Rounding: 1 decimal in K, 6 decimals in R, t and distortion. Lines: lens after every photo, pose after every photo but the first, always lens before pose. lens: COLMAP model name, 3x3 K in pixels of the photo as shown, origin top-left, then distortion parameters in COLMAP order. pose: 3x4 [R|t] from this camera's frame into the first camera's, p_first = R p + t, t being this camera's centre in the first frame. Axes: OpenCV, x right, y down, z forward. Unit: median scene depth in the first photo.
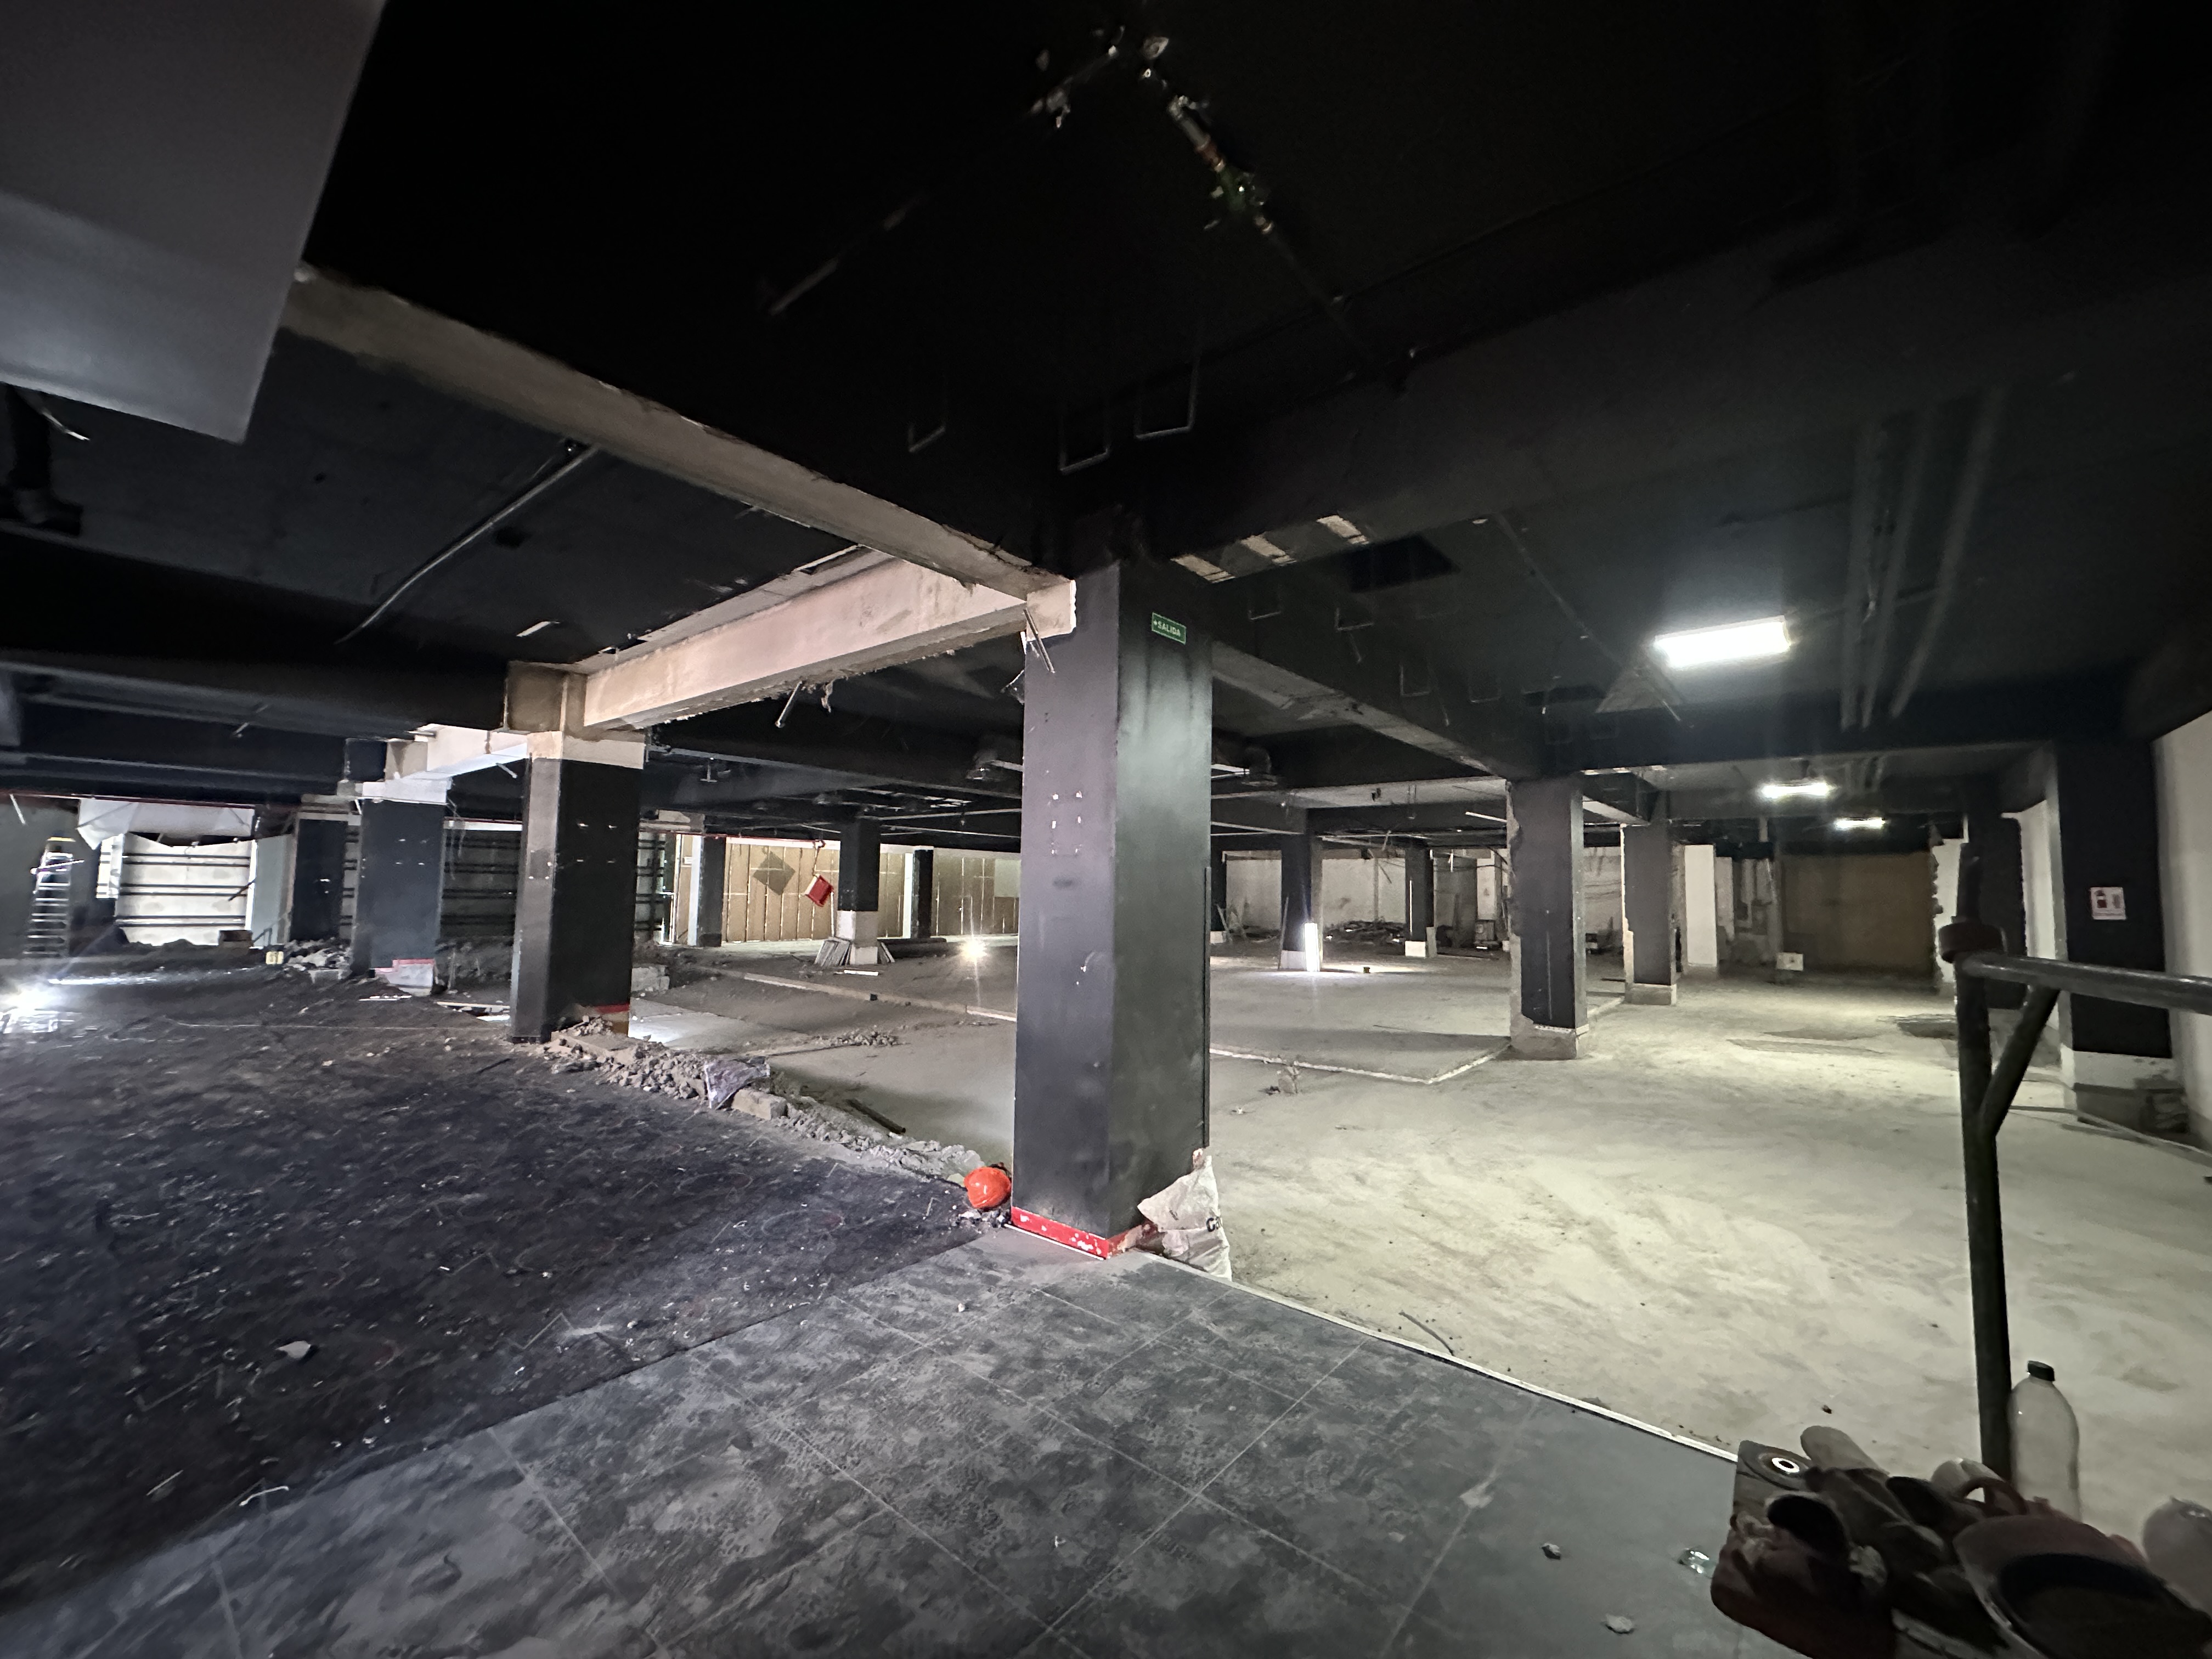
lens RADIAL K [[881.3, 0, 1100.4], [0, 881.3, 829.7], [0, 0, 1]] dist [0.002439, 0.000261]
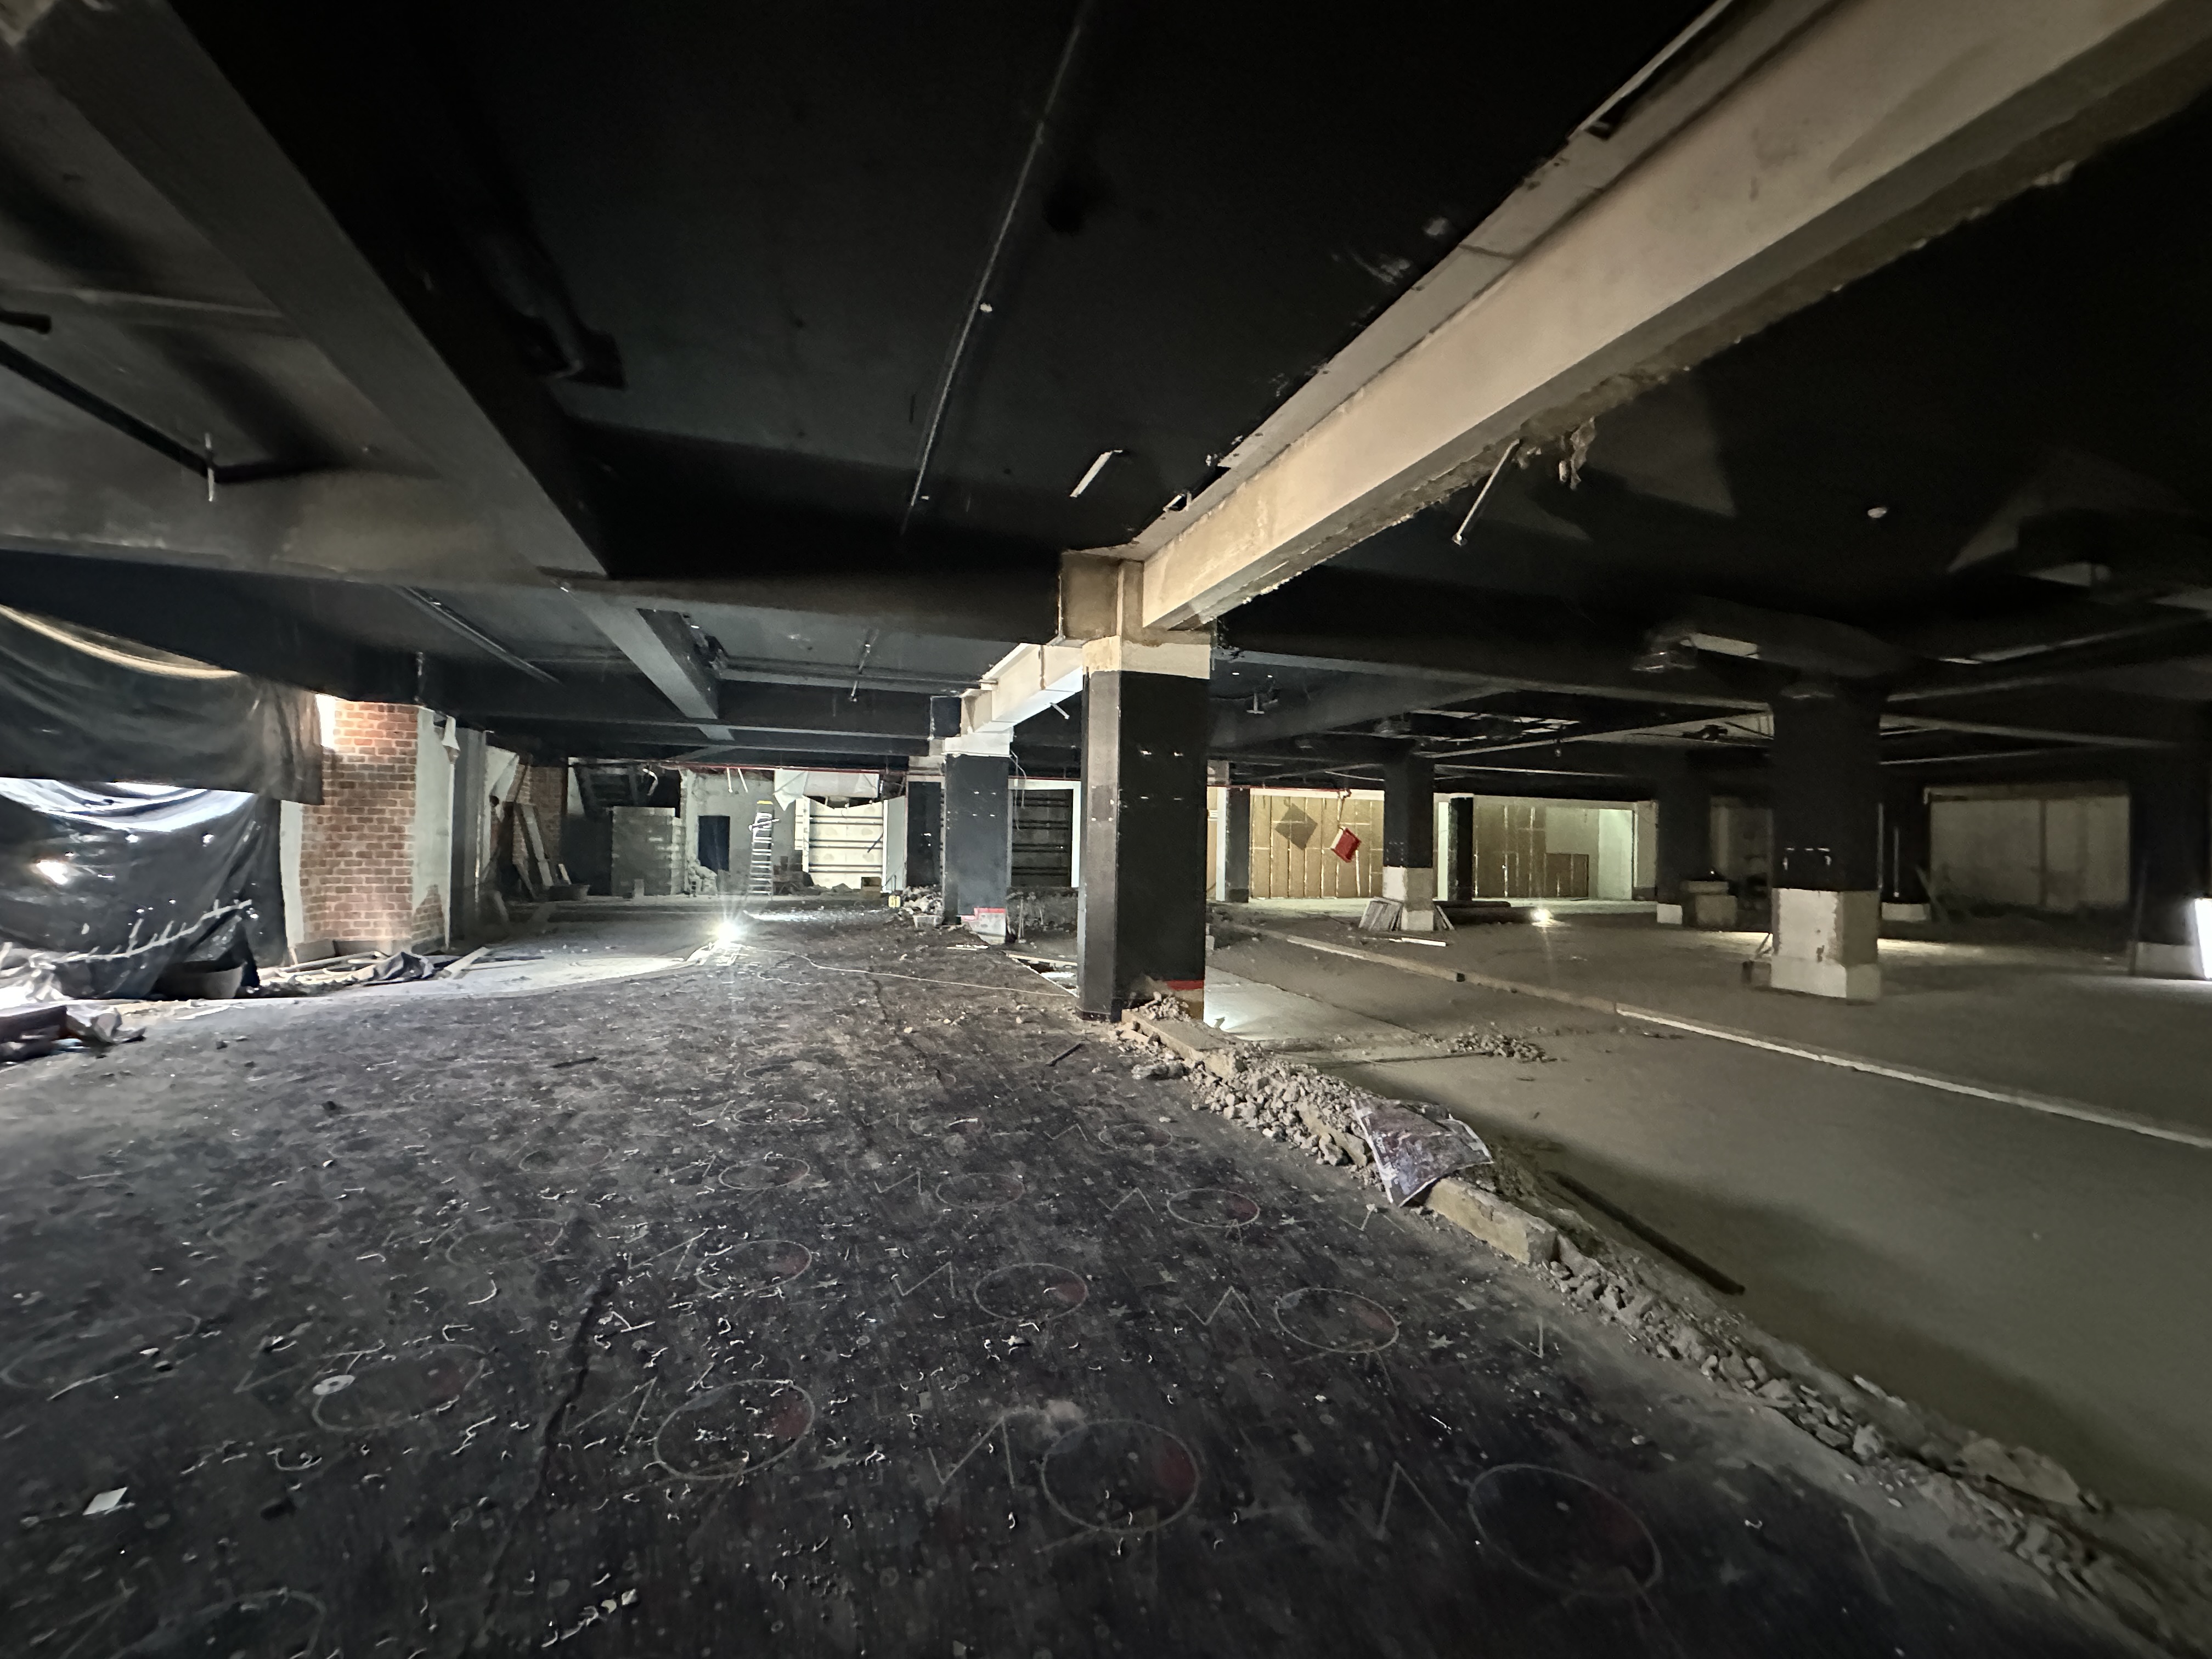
lens RADIAL K [[881.3, 0, 1104.7], [0, 881.3, 834.6], [0, 0, 1]] dist [0.002439, 0.000261]
pose [[0.859650, -0.006706, -0.510839, -0.150257], [0.033941, 0.998454, 0.044008, 0.022350], [0.509755, -0.055169, 0.858549, 0.208308]]
